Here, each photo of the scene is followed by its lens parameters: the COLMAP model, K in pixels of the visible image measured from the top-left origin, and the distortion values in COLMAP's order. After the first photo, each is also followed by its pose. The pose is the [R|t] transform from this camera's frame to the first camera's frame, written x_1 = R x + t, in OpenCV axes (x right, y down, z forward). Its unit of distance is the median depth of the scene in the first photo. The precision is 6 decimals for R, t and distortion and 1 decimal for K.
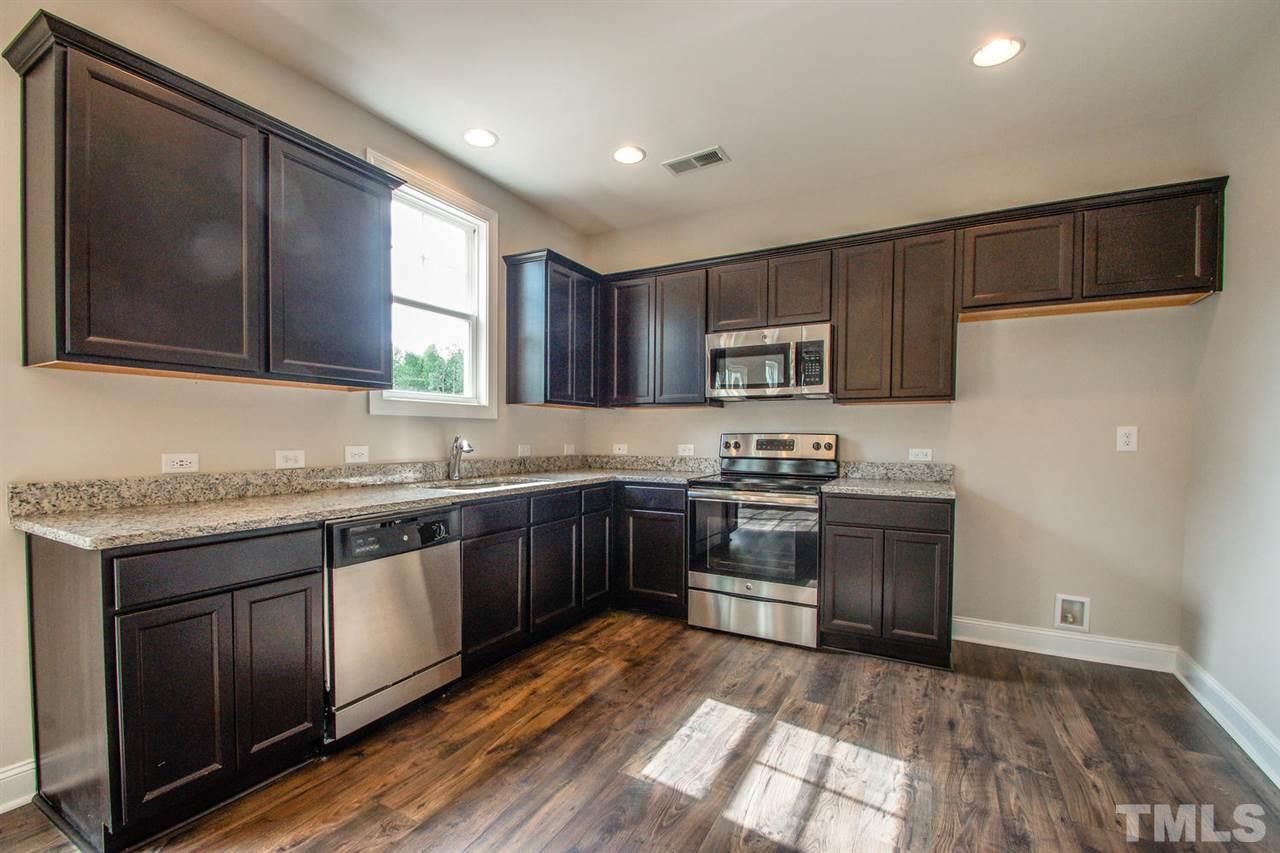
lens RADIAL K [[571.2, 0, 598.2], [0, 571.2, 449.6], [0, 0, 1]] dist [0.000544, -0.006431]
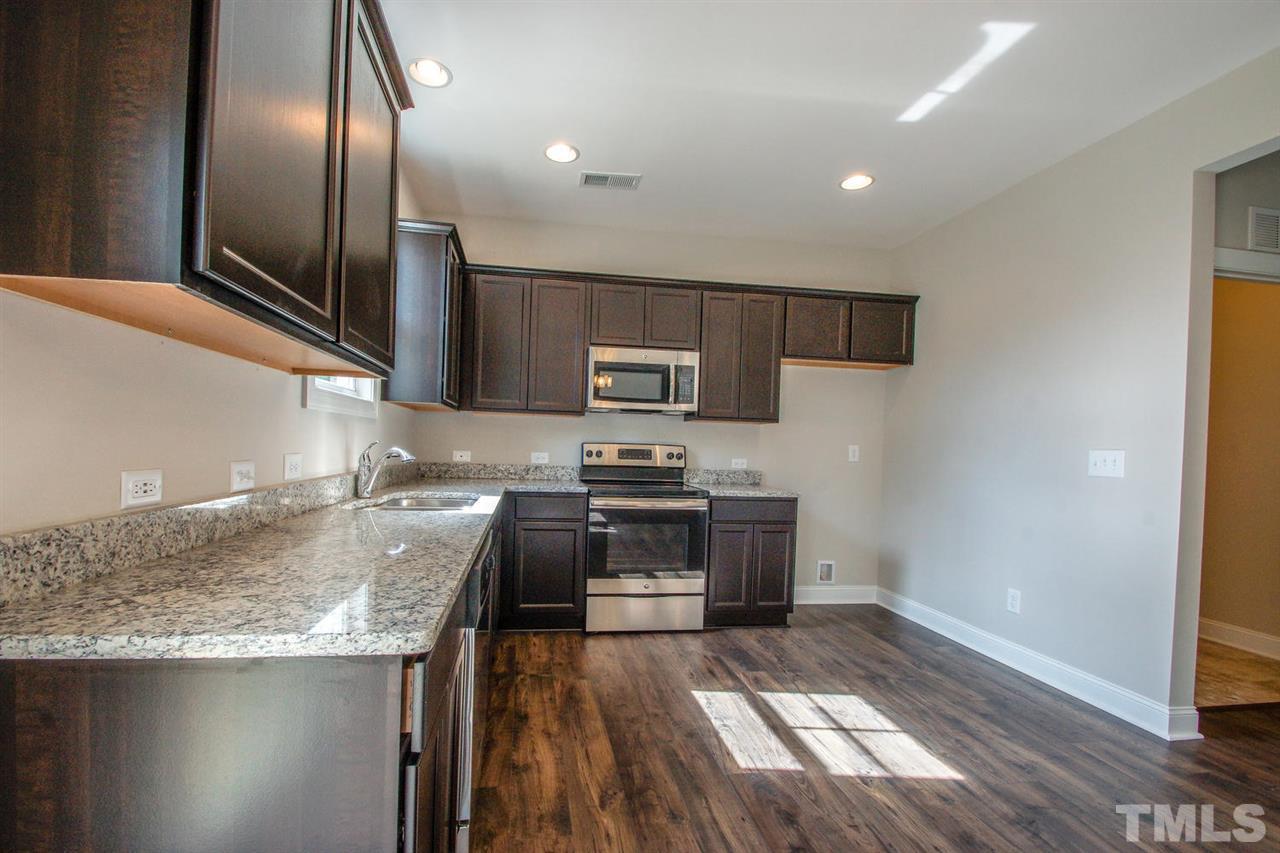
lens RADIAL K [[571.2, 0, 613.4], [0, 571.2, 449.2], [0, 0, 1]] dist [0.000544, -0.006431]
pose [[0.777250, 0.014032, 0.629035, -0.510001], [-0.010171, 0.999901, -0.009737, -0.008471], [-0.629109, 0.001170, 0.777316, 0.210477]]
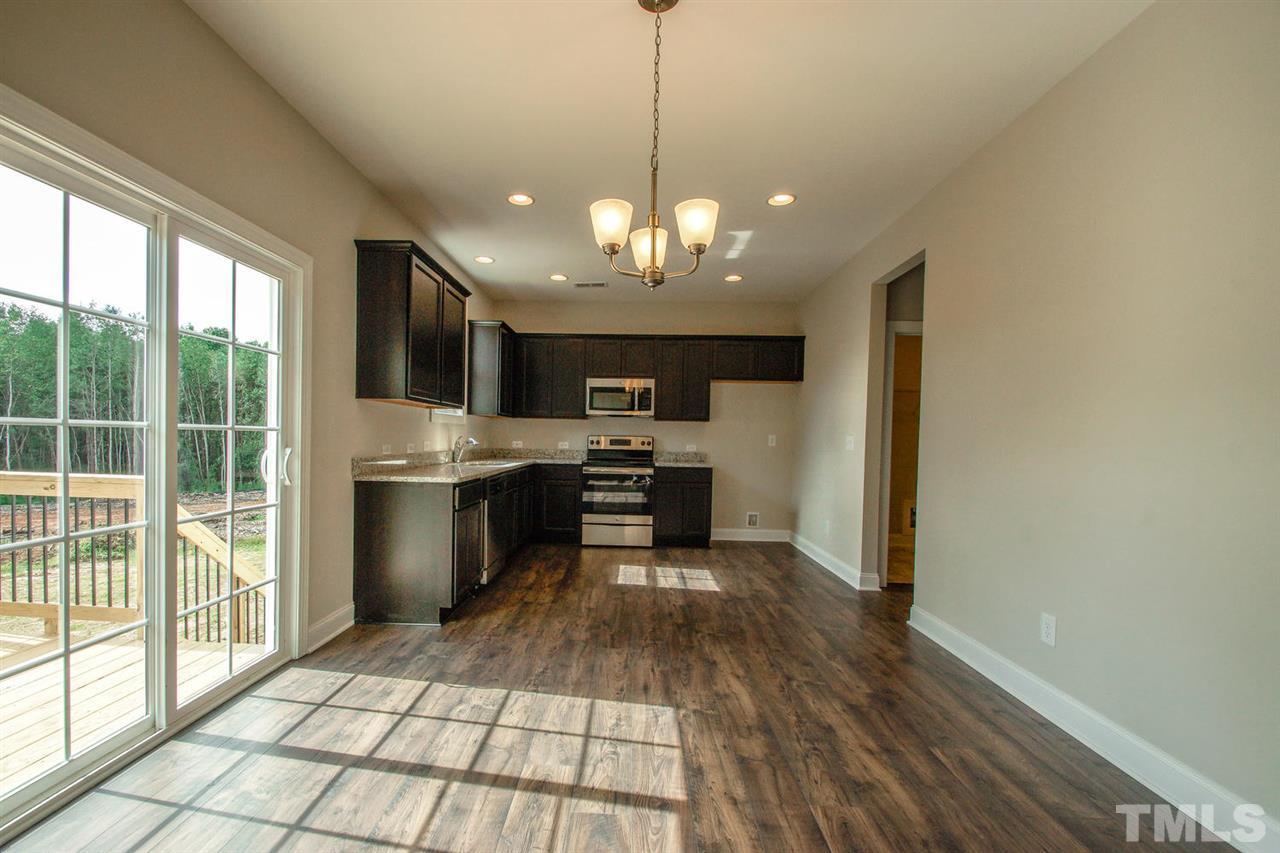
lens RADIAL K [[571.2, 0, 610.4], [0, 571.2, 438.7], [0, 0, 1]] dist [0.000544, -0.006431]
pose [[0.881375, 0.009577, 0.472321, -0.678922], [-0.000505, 0.999813, -0.019330, 0.017954], [-0.472418, 0.016798, 0.881215, -0.668199]]
